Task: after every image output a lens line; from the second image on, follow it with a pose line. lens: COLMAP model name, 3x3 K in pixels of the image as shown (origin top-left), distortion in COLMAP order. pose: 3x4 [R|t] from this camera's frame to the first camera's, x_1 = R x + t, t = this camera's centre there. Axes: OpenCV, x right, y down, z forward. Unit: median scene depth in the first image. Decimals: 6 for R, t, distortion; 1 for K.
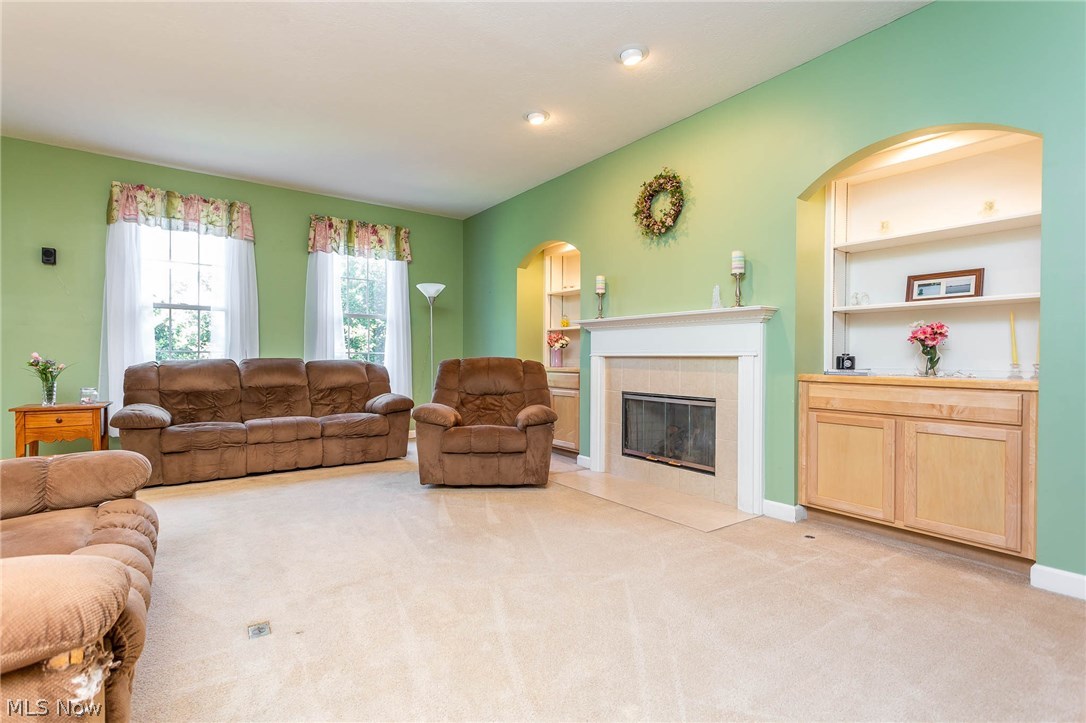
lens RADIAL K [[519.6, 0, 541.4], [0, 519.6, 362.7], [0, 0, 1]] dist [0.001139, -0.000067]
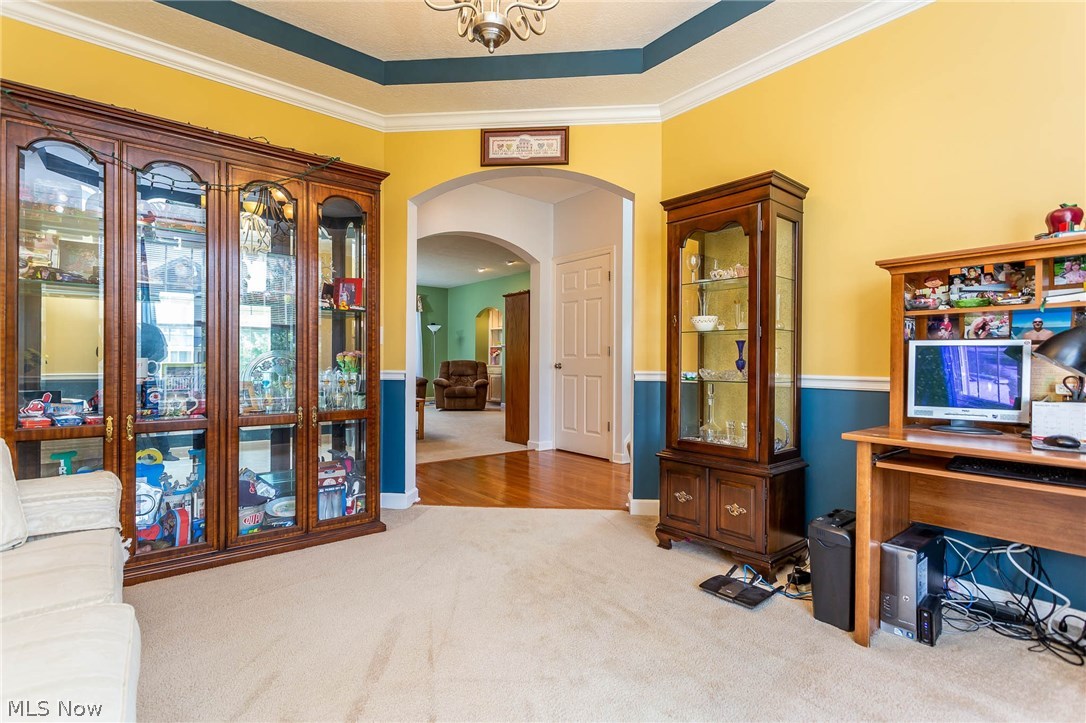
lens RADIAL K [[519.6, 0, 545.3], [0, 519.6, 361.5], [0, 0, 1]] dist [0.001139, -0.000067]
pose [[0.998443, -0.005377, 0.055518, 0.127268], [0.005616, 0.999976, -0.004135, 0.004861], [-0.055494, 0.004440, 0.998449, -1.213821]]
